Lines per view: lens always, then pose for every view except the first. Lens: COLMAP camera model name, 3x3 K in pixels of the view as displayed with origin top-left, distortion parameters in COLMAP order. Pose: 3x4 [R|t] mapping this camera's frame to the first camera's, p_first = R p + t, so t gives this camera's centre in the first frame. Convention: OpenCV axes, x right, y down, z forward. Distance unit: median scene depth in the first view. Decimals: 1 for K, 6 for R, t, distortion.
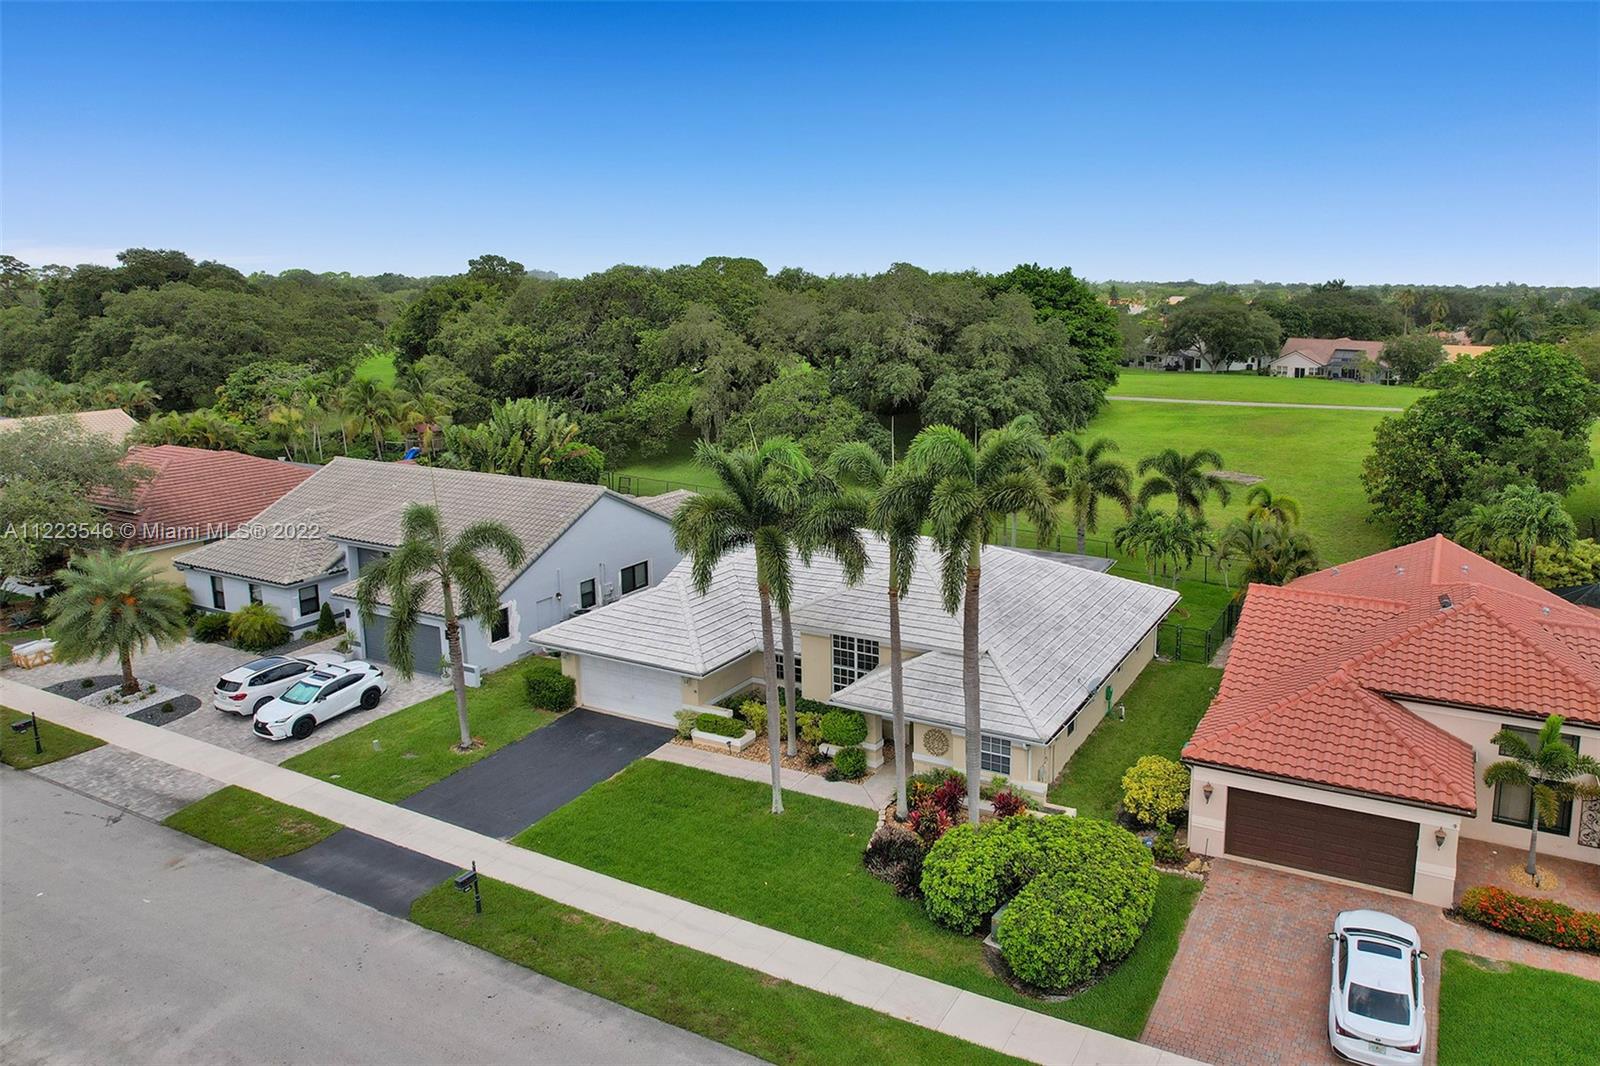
lens RADIAL K [[1151.7, 0, 800.0], [0, 1151.7, 533.0], [0, 0, 1]] dist [-0.006989, -0.000313]
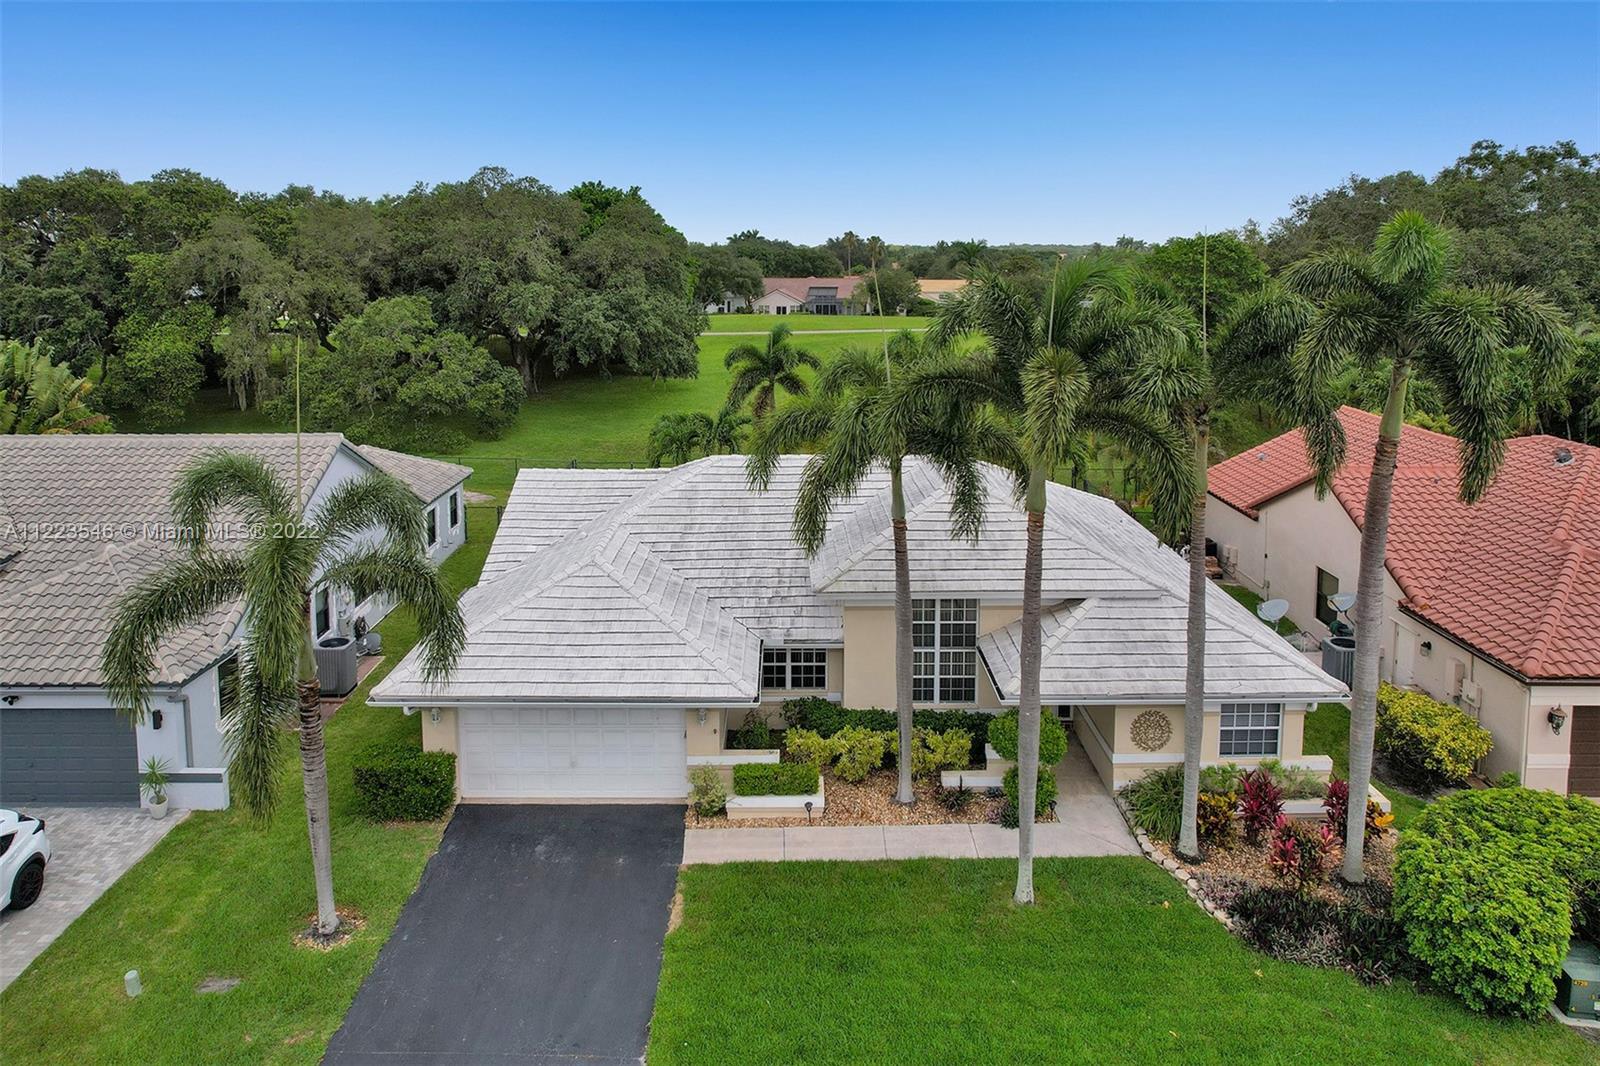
lens RADIAL K [[1196.3, 0, 797.2], [0, 1196.3, 361.3], [0, 0, 1]] dist [-0.021021, 0.000058]
pose [[0.871289, -0.052294, 0.487976, -0.340861], [0.109813, 0.989870, -0.089994, 0.006688], [-0.478327, 0.131997, 0.868205, 0.403602]]
